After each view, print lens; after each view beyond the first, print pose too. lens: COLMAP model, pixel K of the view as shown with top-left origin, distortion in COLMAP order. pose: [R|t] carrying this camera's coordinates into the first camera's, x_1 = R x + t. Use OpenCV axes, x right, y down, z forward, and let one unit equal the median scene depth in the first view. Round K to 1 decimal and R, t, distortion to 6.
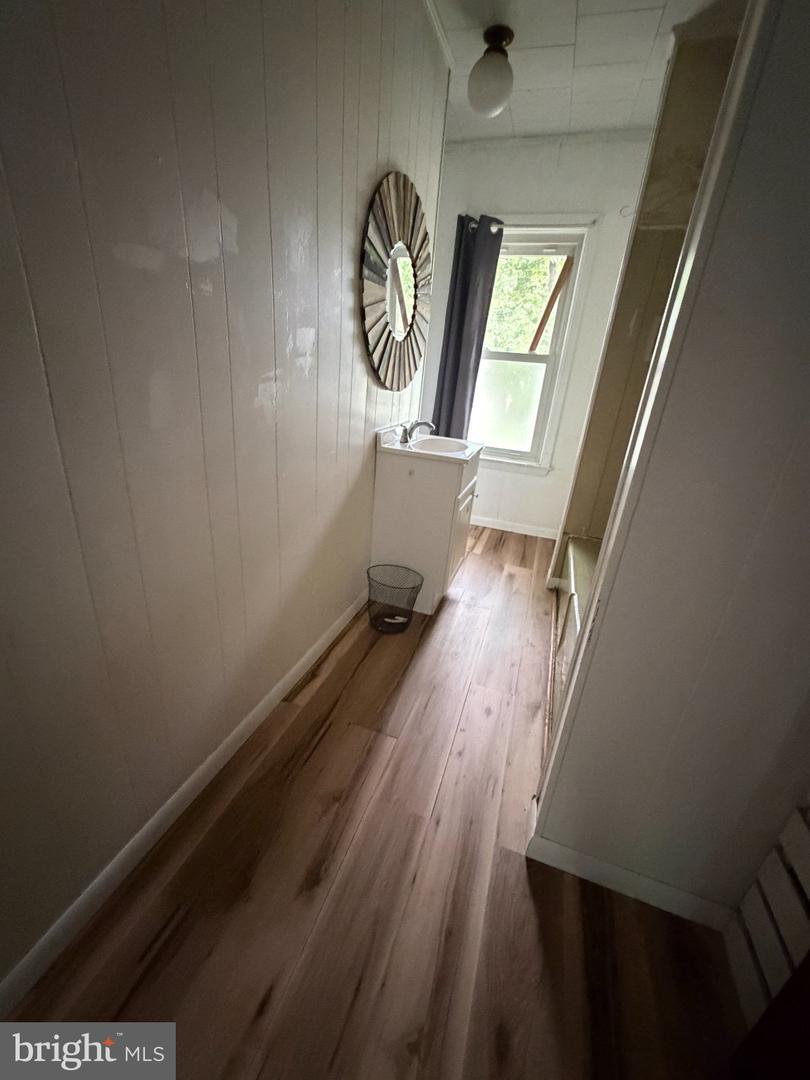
lens RADIAL K [[429.7, 0, 402.0], [0, 429.7, 534.8], [0, 0, 1]] dist [-0.000246, 0.000151]
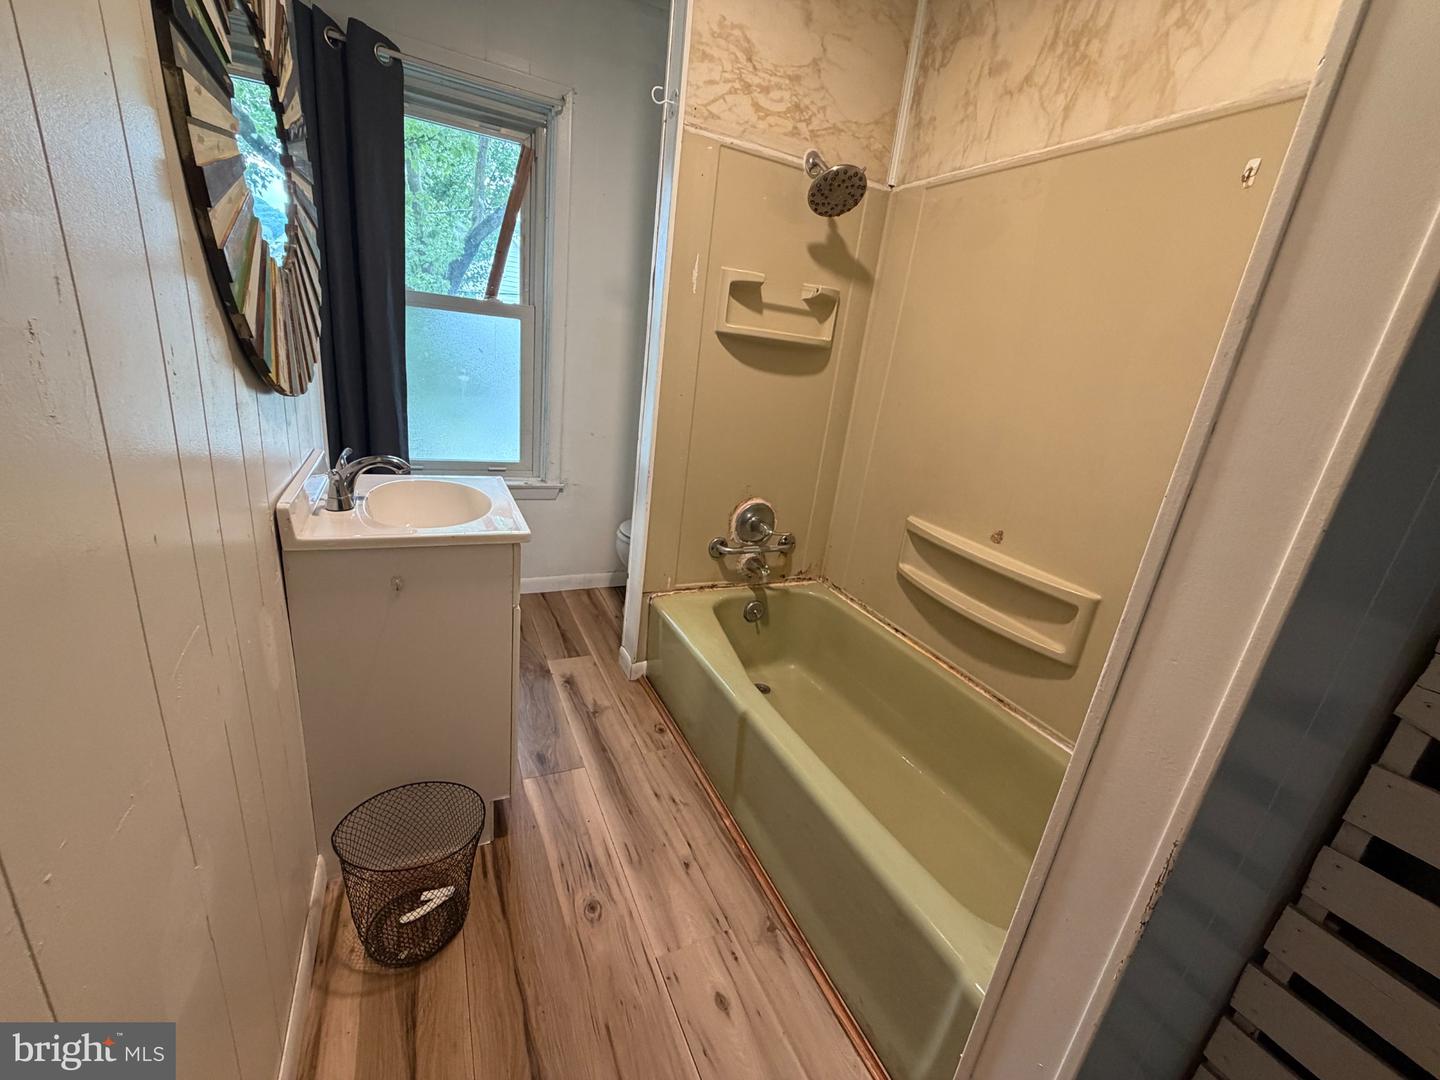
lens RADIAL K [[572.9, 0, 720.0], [0, 572.9, 540.0], [0, 0, 1]] dist [-0.000246, 0.000151]
pose [[0.706345, -0.215470, 0.674276, -0.092158], [0.203389, 0.974157, 0.098237, -0.128470], [-0.678018, 0.067751, 0.731916, 0.258015]]
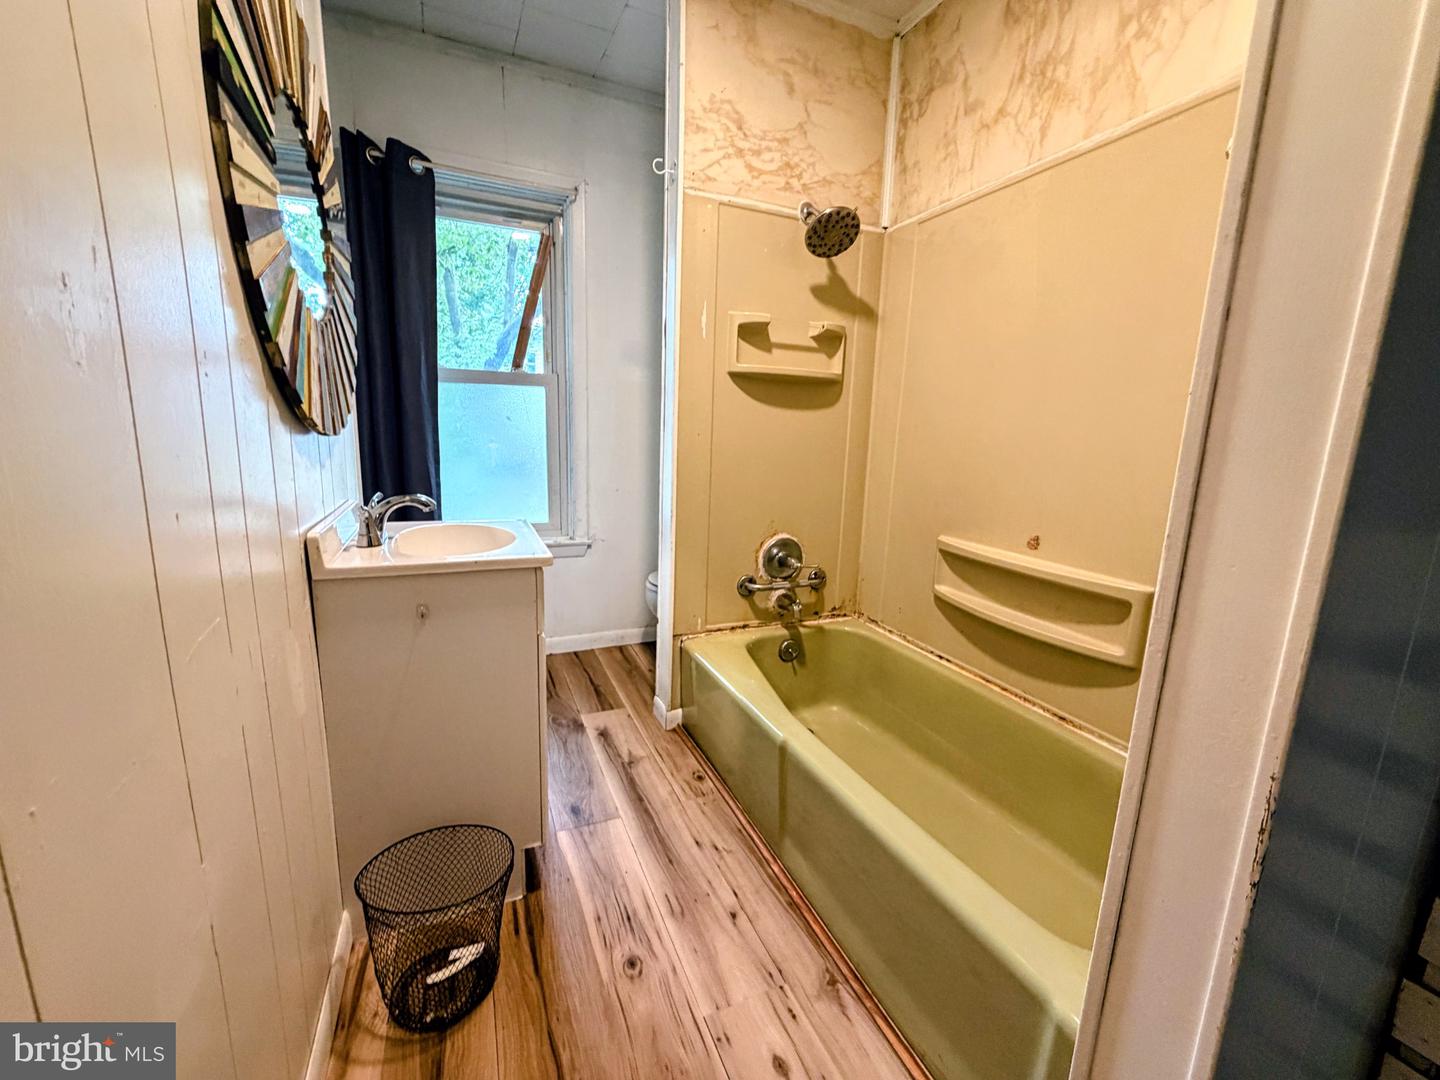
lens RADIAL K [[572.9, 0, 720.0], [0, 572.9, 540.0], [0, 0, 1]] dist [-0.000246, 0.000151]
pose [[0.731232, -0.181003, 0.657676, -0.090688], [0.275361, 0.960430, -0.041833, -0.077056], [-0.624080, 0.211688, 0.752139, 0.263021]]
